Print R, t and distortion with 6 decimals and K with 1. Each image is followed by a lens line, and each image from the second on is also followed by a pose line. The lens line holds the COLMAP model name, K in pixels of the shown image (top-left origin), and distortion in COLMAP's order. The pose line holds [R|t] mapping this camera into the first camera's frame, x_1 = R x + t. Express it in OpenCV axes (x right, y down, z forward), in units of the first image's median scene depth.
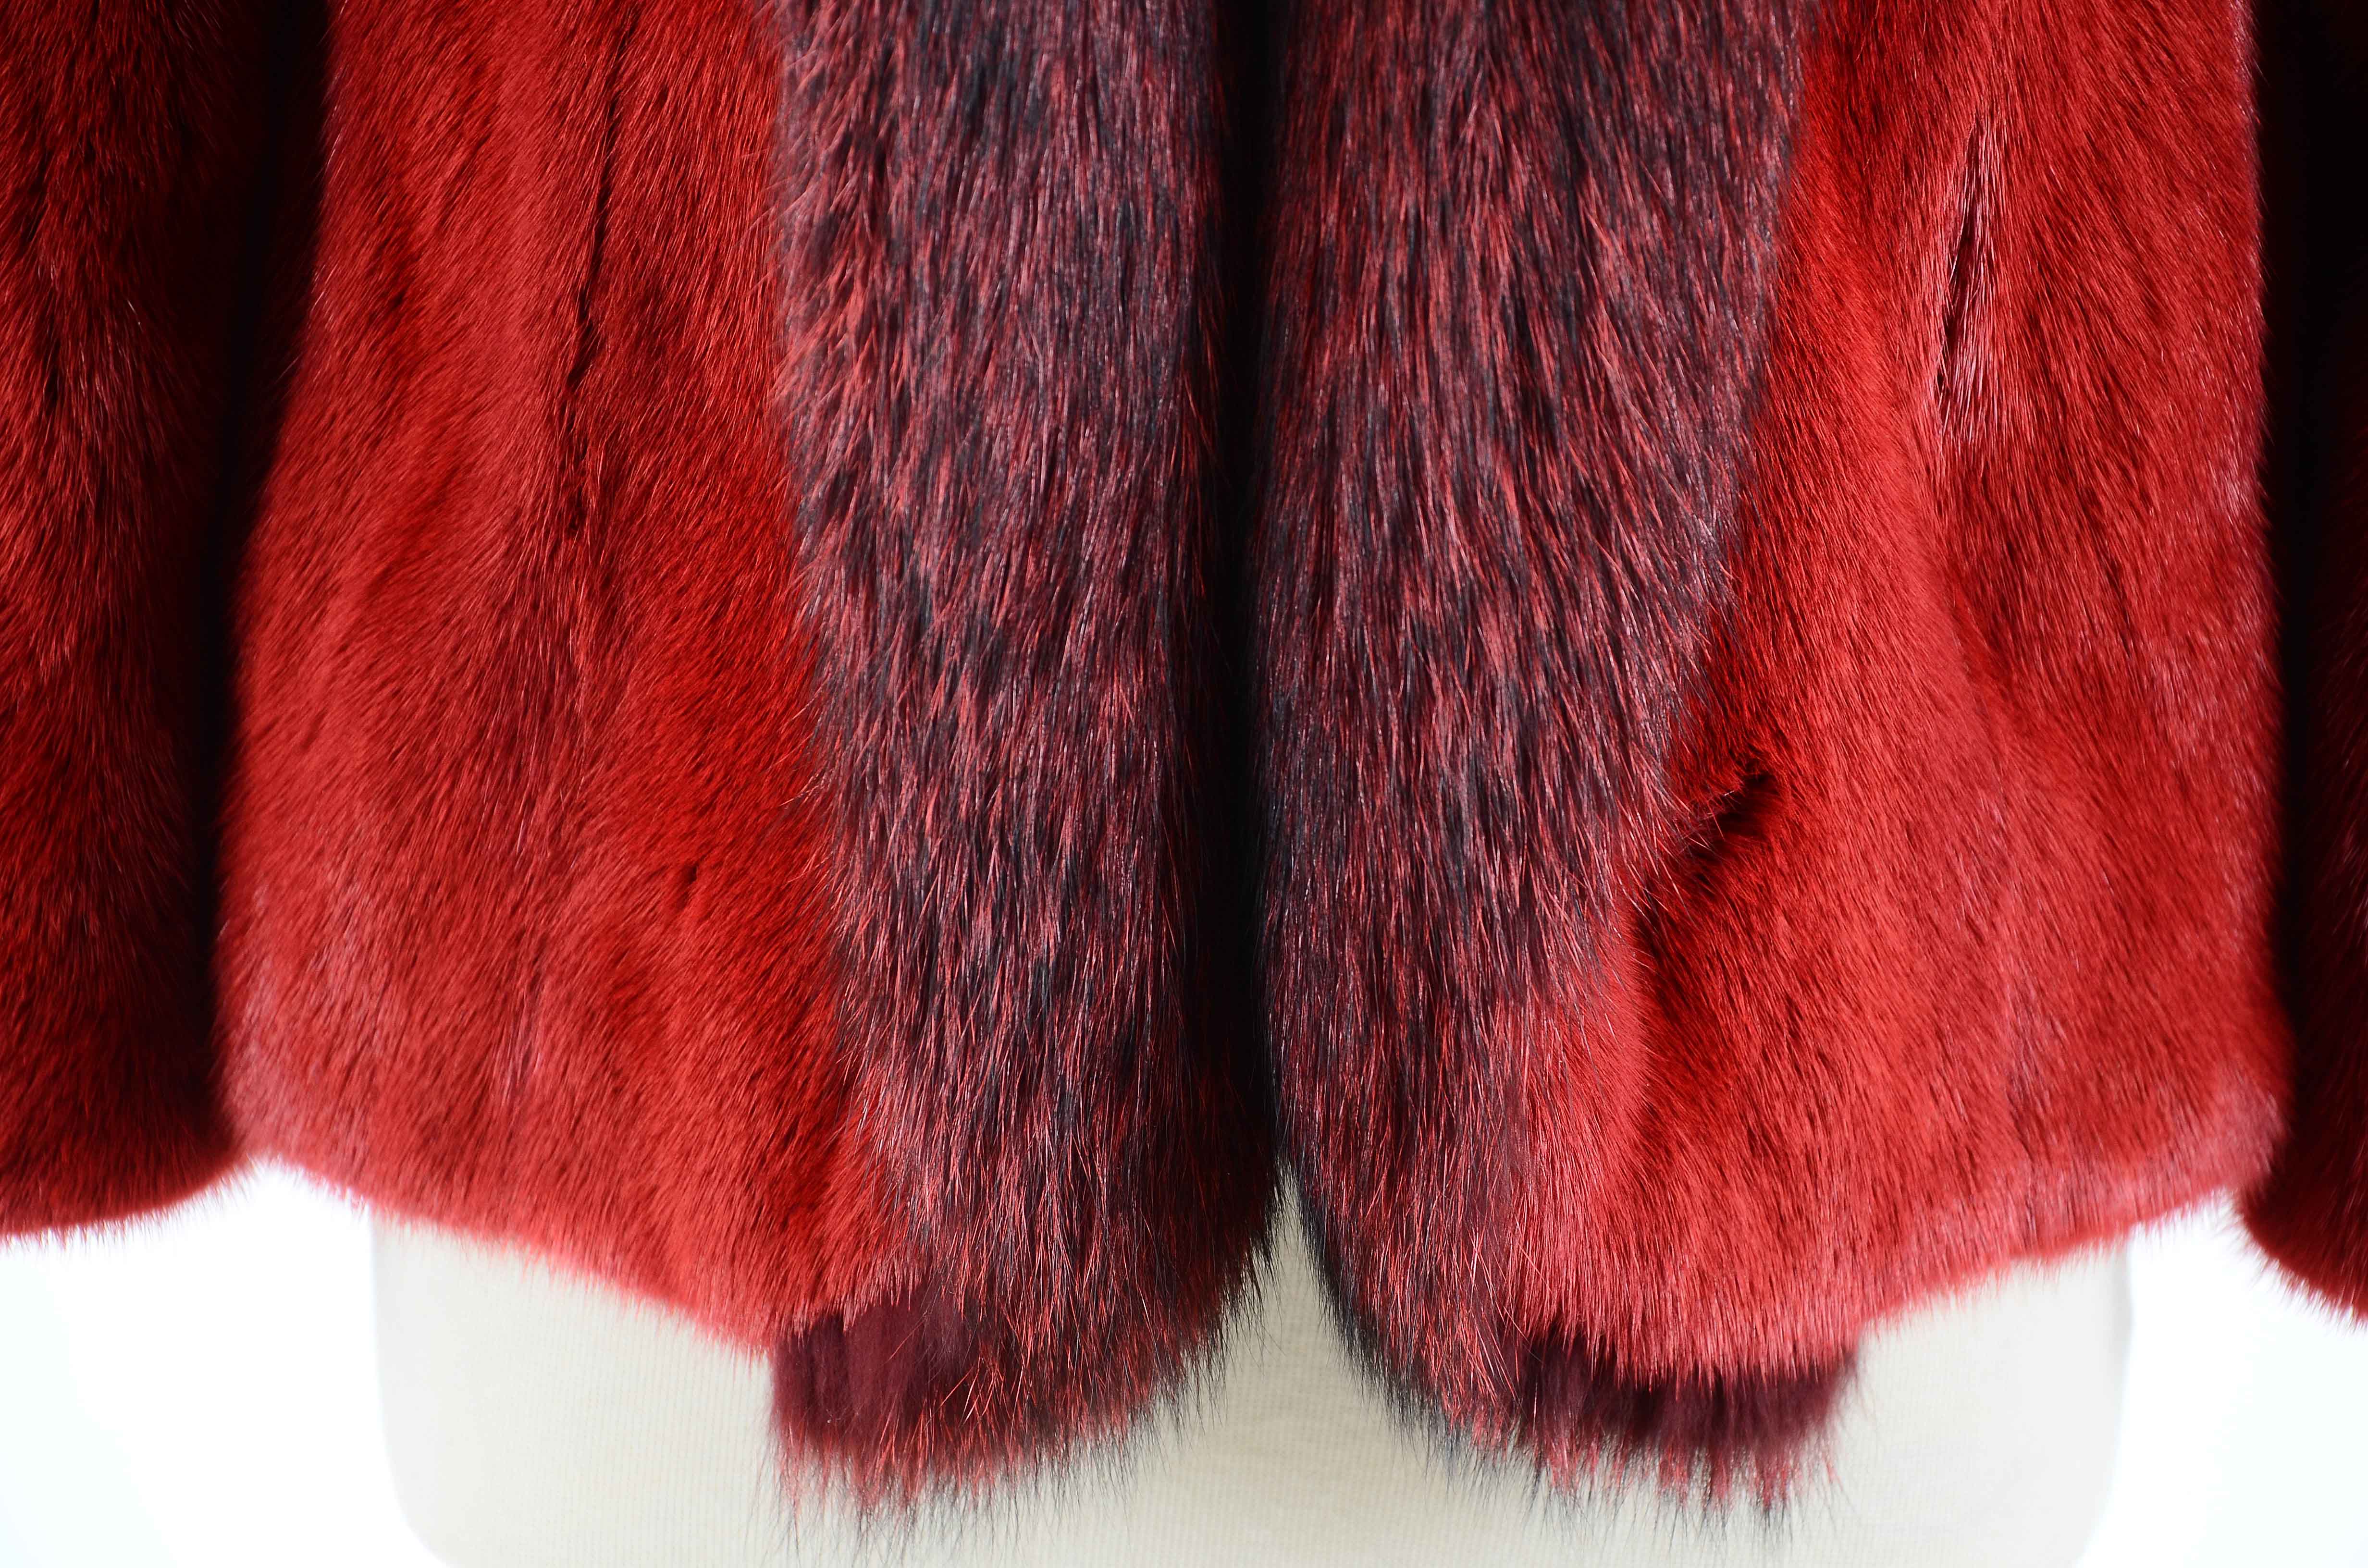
lens RADIAL K [[7818.2, 0, 1184.0], [0, 7818.2, 784.0], [0, 0, 1]] dist [0.861917, 1.233421]
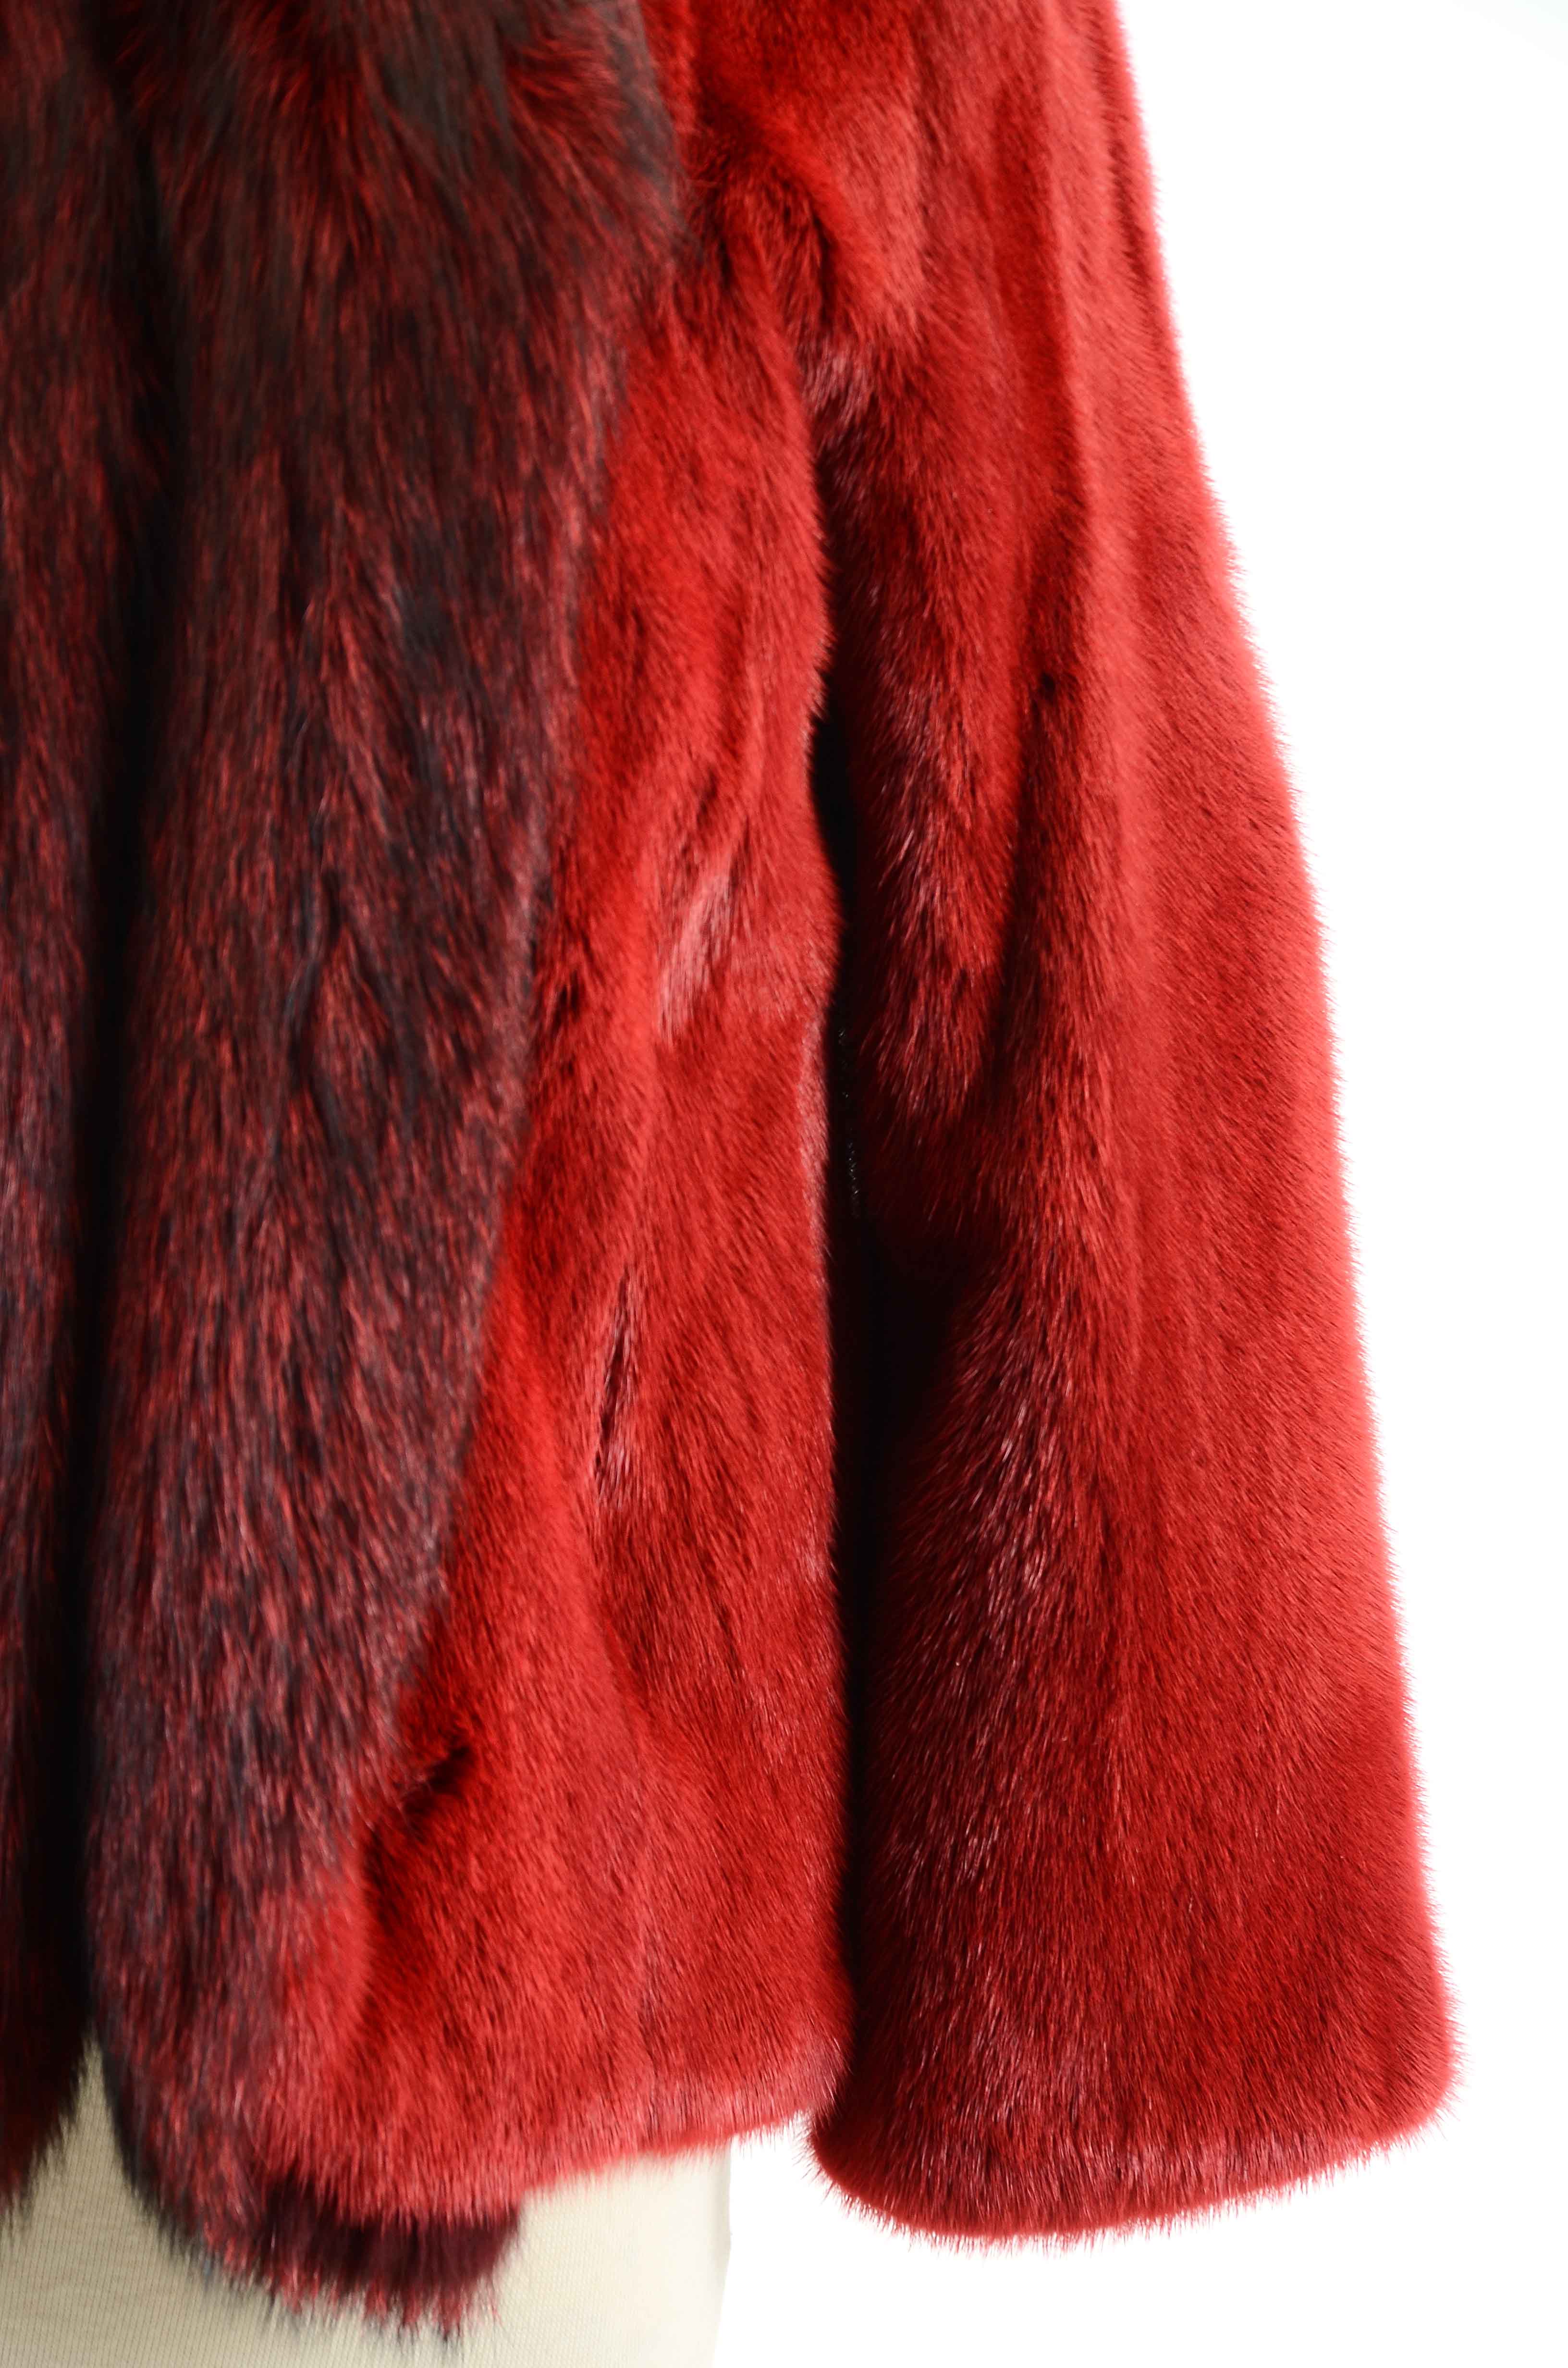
lens RADIAL K [[11862.8, 0, 784.0], [0, 11862.8, 1184.0], [0, 0, 1]] dist [1.966793, 7.693914]
pose [[0.993550, 0.029819, 0.109403, -0.095405], [-0.012697, 0.987993, -0.153979, 0.213769], [-0.112681, 0.151597, 0.981999, -0.996107]]
